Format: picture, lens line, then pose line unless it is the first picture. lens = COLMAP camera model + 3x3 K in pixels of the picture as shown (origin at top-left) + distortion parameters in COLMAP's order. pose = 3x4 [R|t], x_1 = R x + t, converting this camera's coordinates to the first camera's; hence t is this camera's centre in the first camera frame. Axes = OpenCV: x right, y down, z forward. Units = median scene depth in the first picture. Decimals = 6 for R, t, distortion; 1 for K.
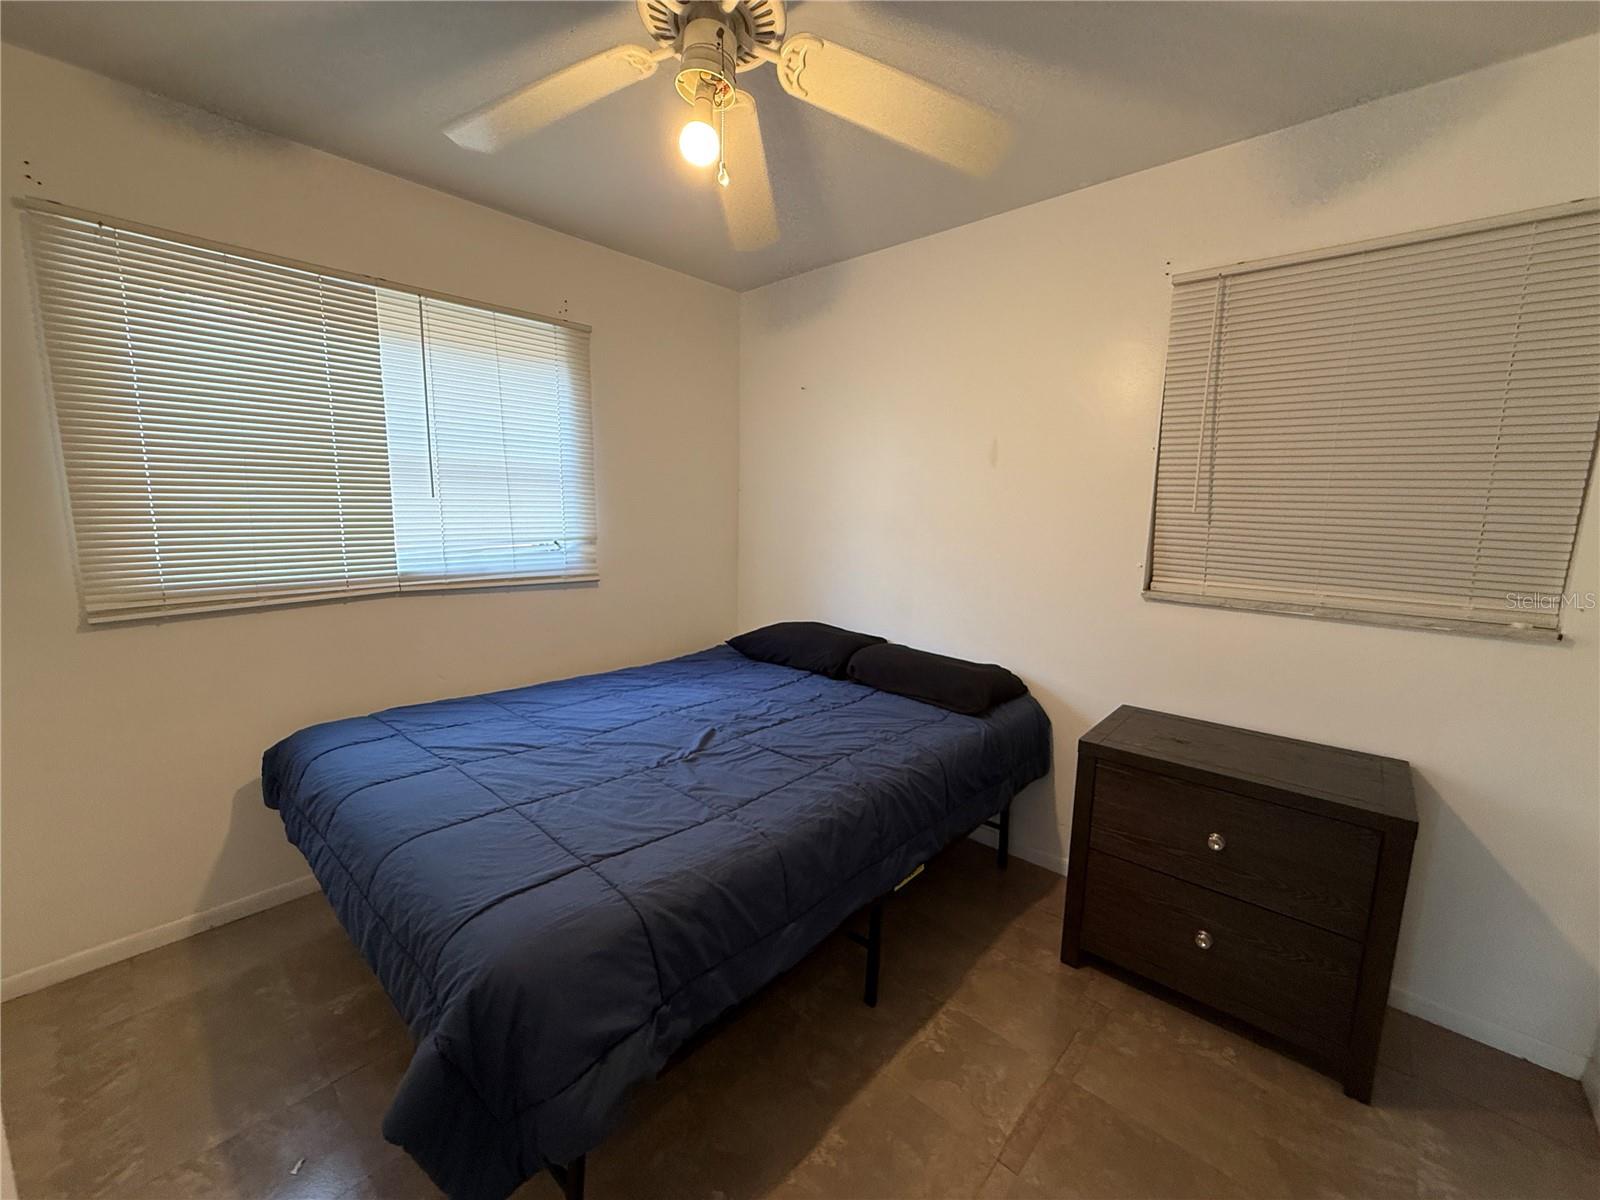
lens RADIAL K [[637.0, 0, 795.4], [0, 637.0, 598.9], [0, 0, 1]] dist [-0.001815, 0.000408]
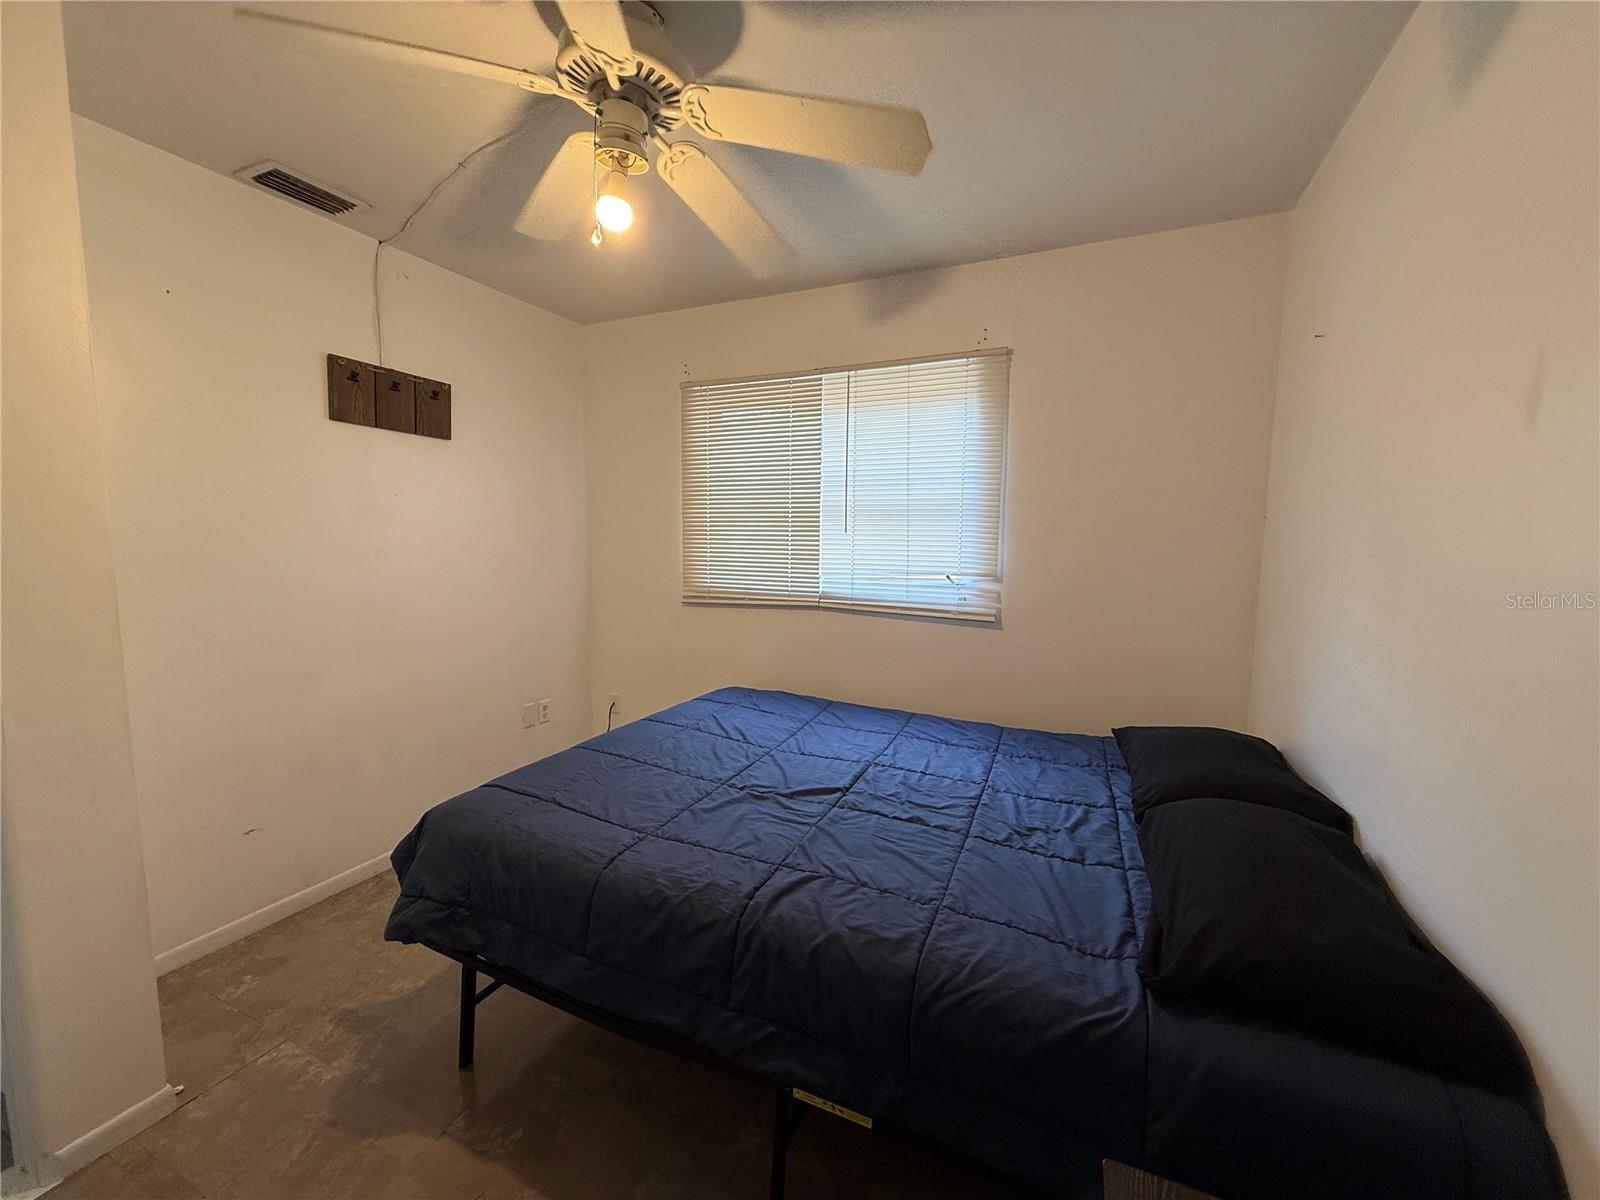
lens RADIAL K [[637.0, 0, 795.4], [0, 637.0, 598.9], [0, 0, 1]] dist [-0.001815, 0.000408]
pose [[0.306517, 0.082404, -0.948292, 0.586045], [-0.145524, 0.988591, 0.038868, -0.070183], [0.940675, 0.126086, 0.315011, 0.560979]]
